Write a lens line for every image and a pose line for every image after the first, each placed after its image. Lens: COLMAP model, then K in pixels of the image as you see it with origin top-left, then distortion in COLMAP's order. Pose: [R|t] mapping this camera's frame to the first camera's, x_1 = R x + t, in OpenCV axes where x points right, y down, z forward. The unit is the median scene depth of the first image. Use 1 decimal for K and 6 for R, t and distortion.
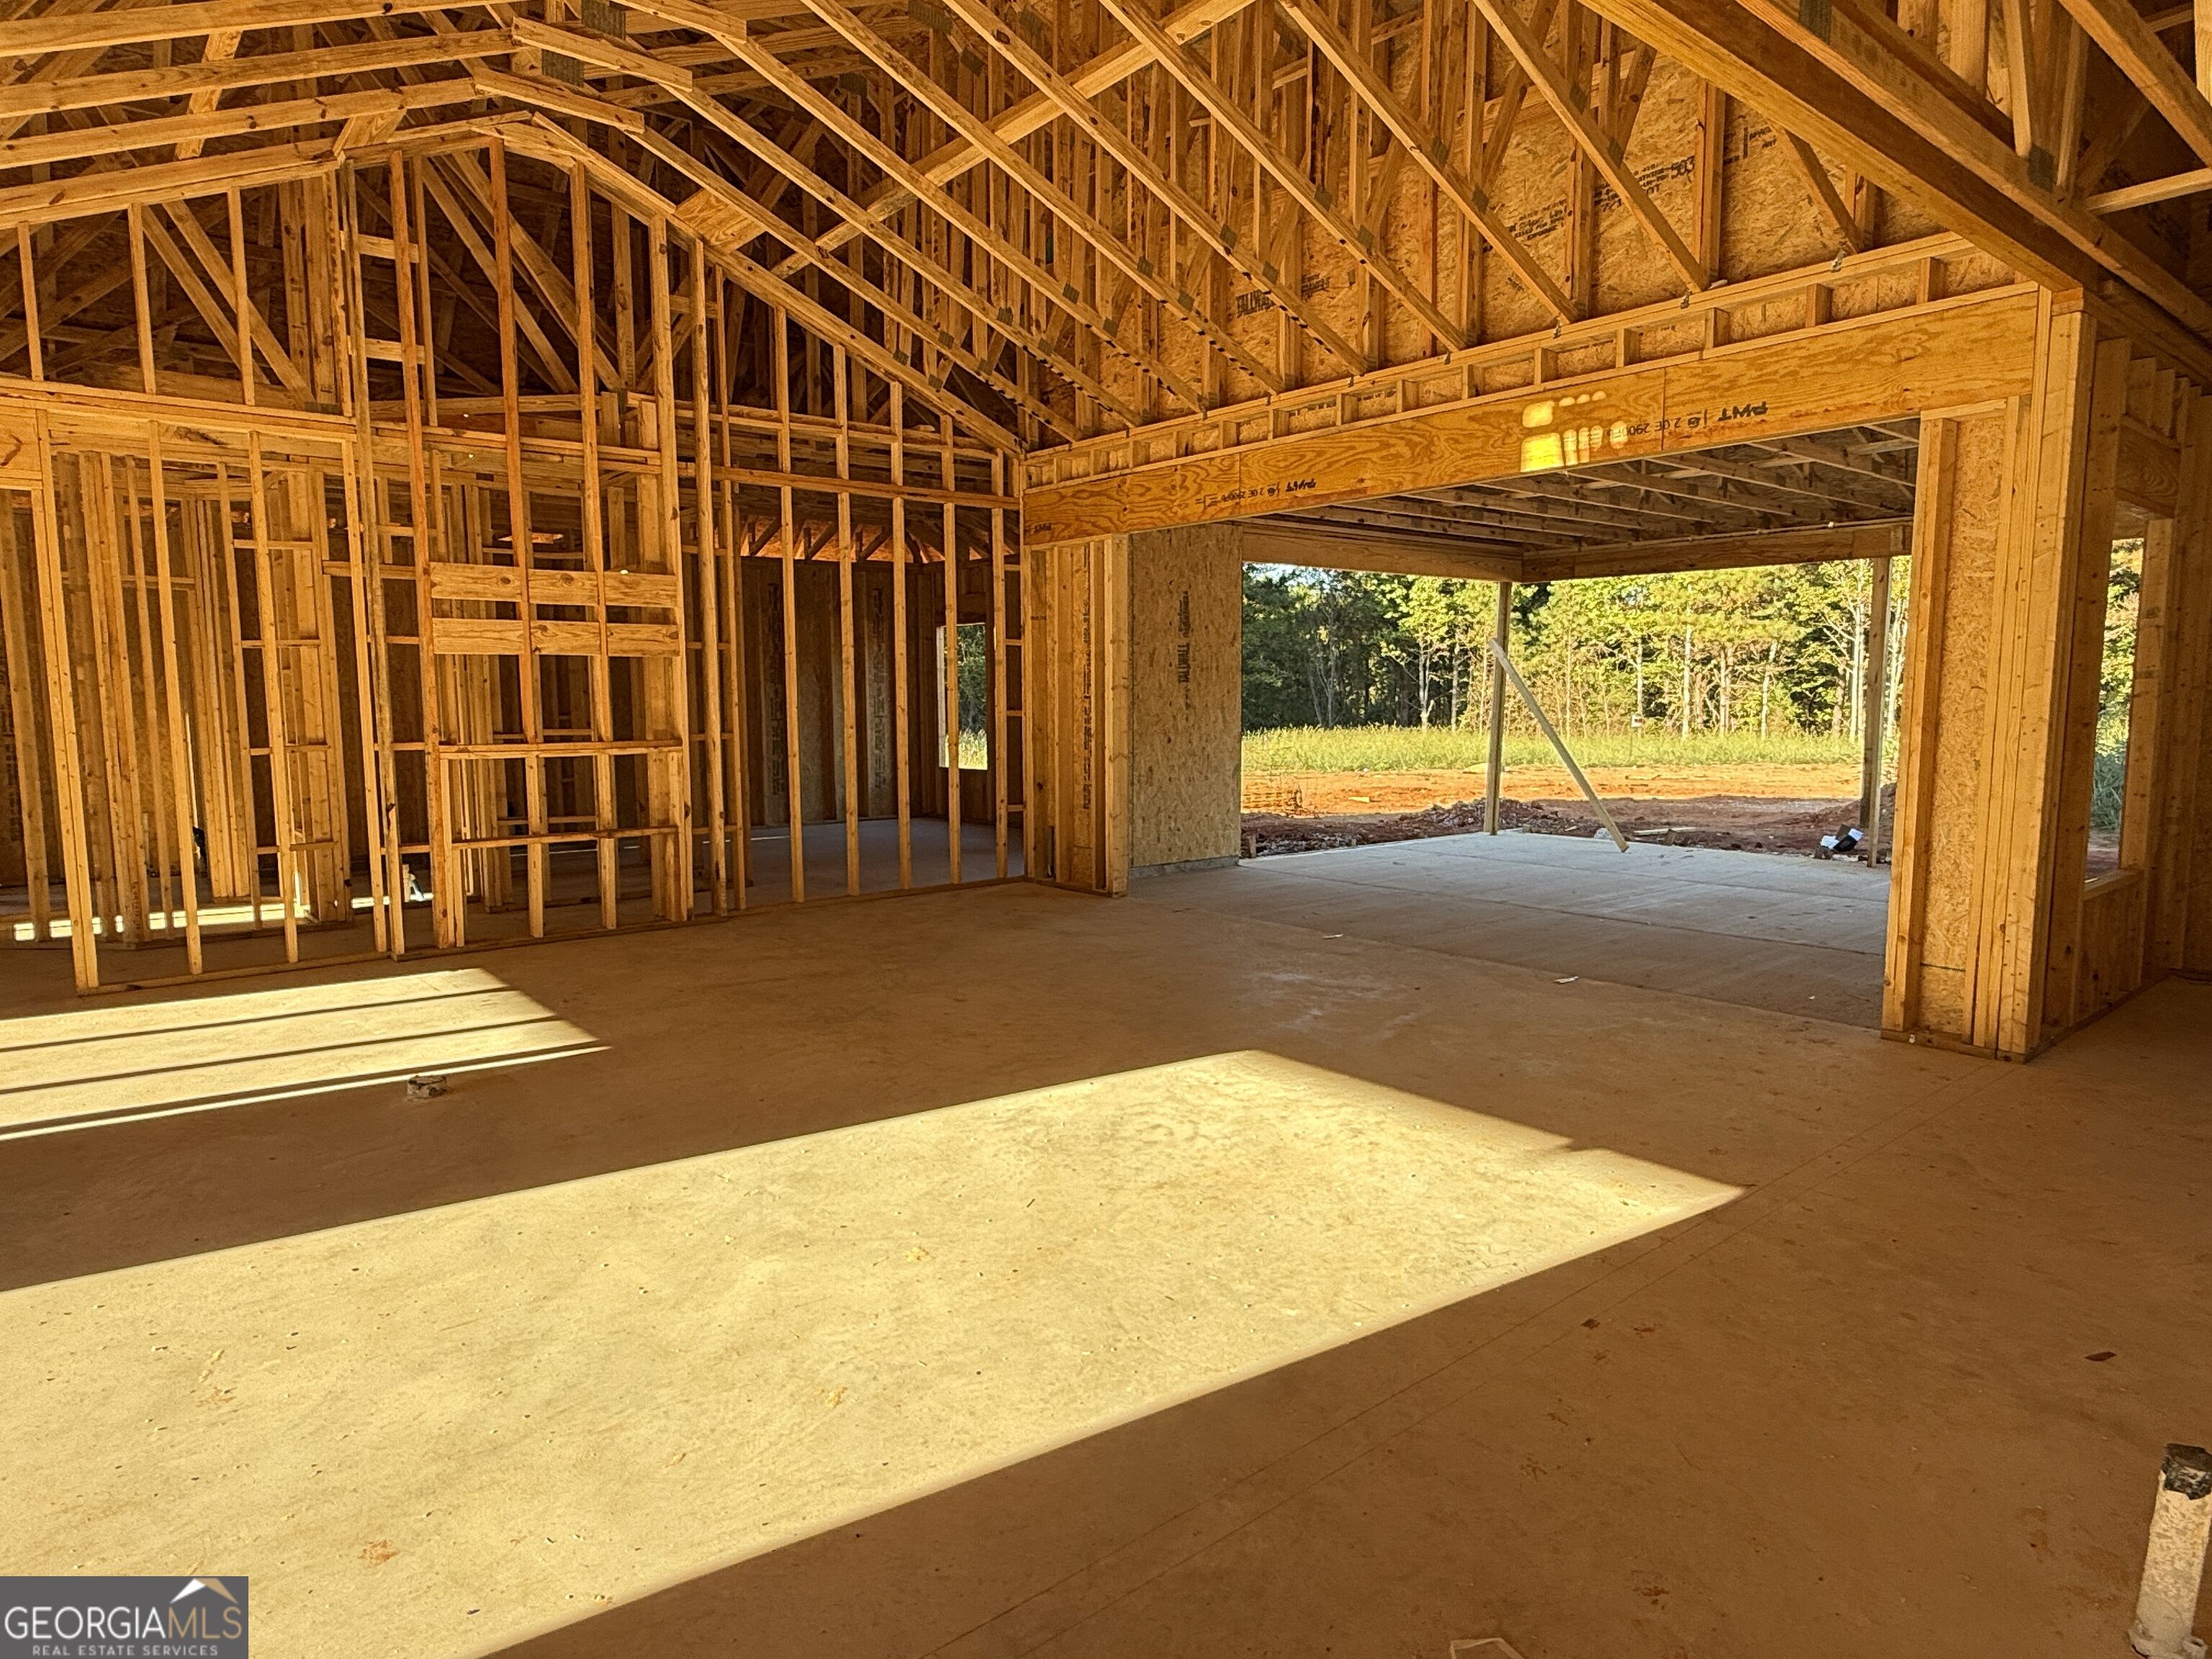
lens RADIAL K [[1300.2, 0, 1106.0], [0, 1300.2, 829.5], [0, 0, 1]] dist [0.000939, 0.003121]
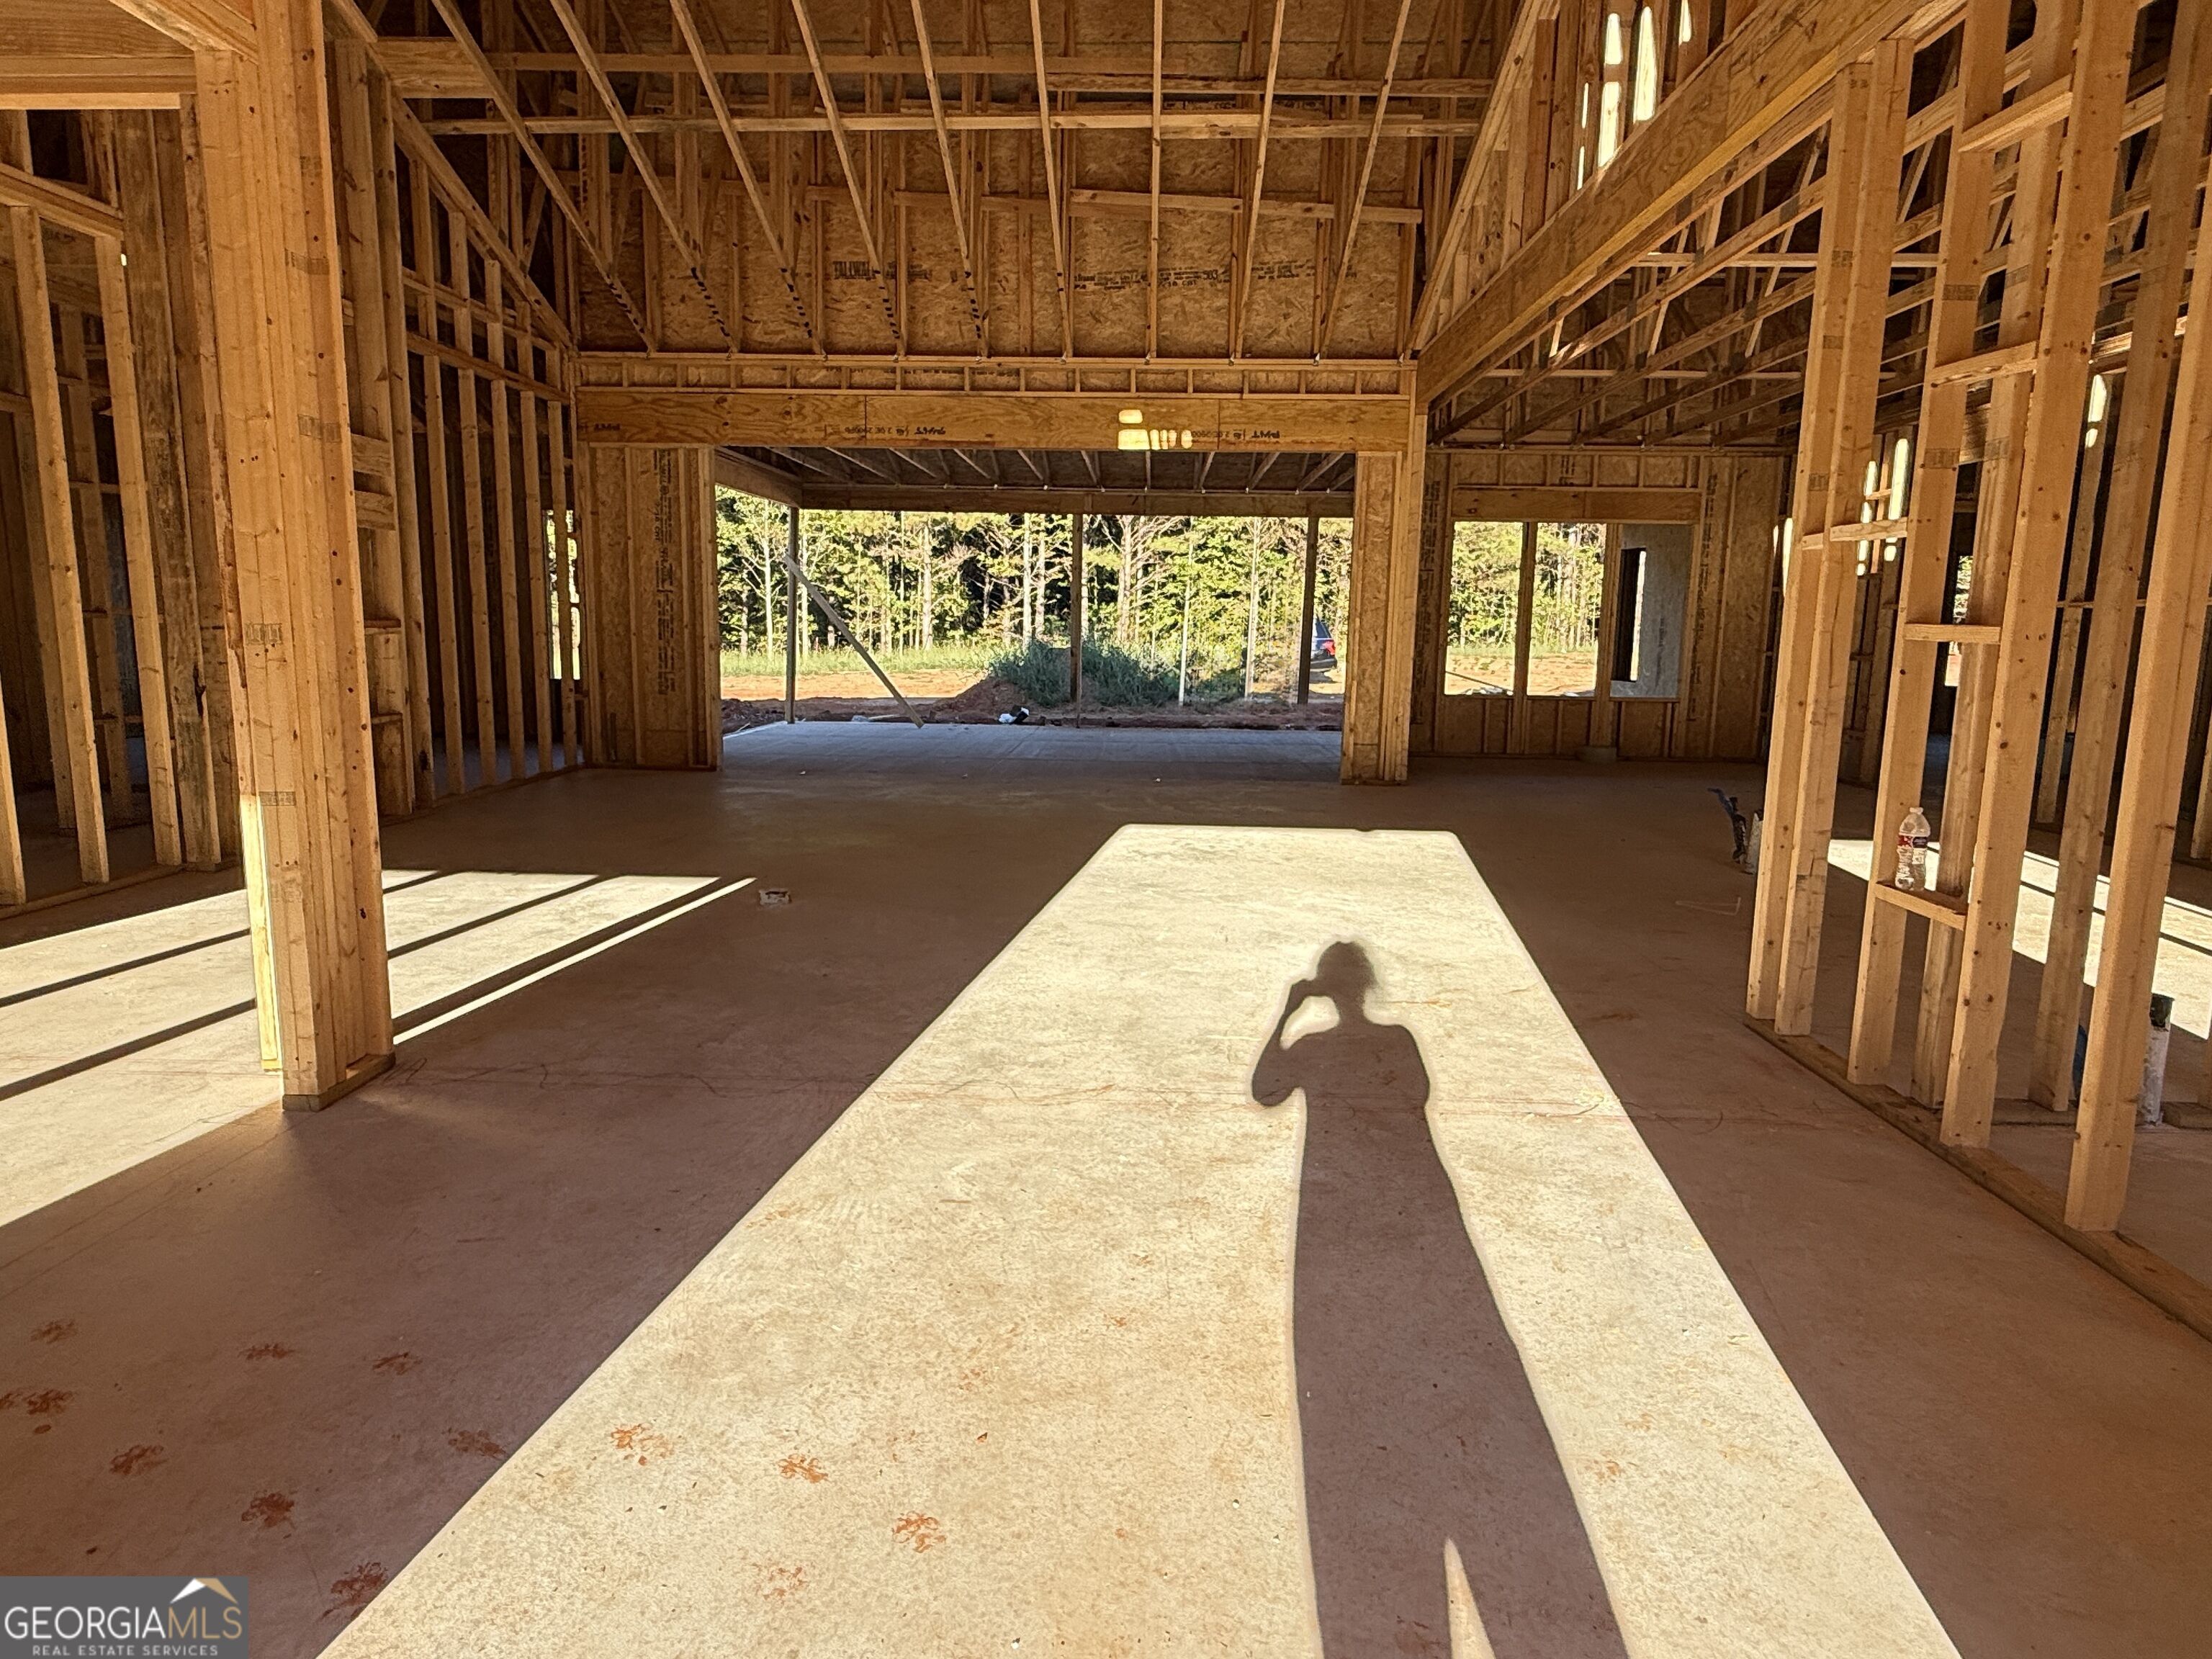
lens RADIAL K [[1300.2, 0, 1106.0], [0, 1300.2, 829.5], [0, 0, 1]] dist [0.000939, 0.003121]
pose [[0.666710, -0.101518, 0.738371, -0.701417], [0.059346, 0.994766, 0.083184, 0.033009], [-0.742951, -0.011640, 0.669245, -0.006837]]
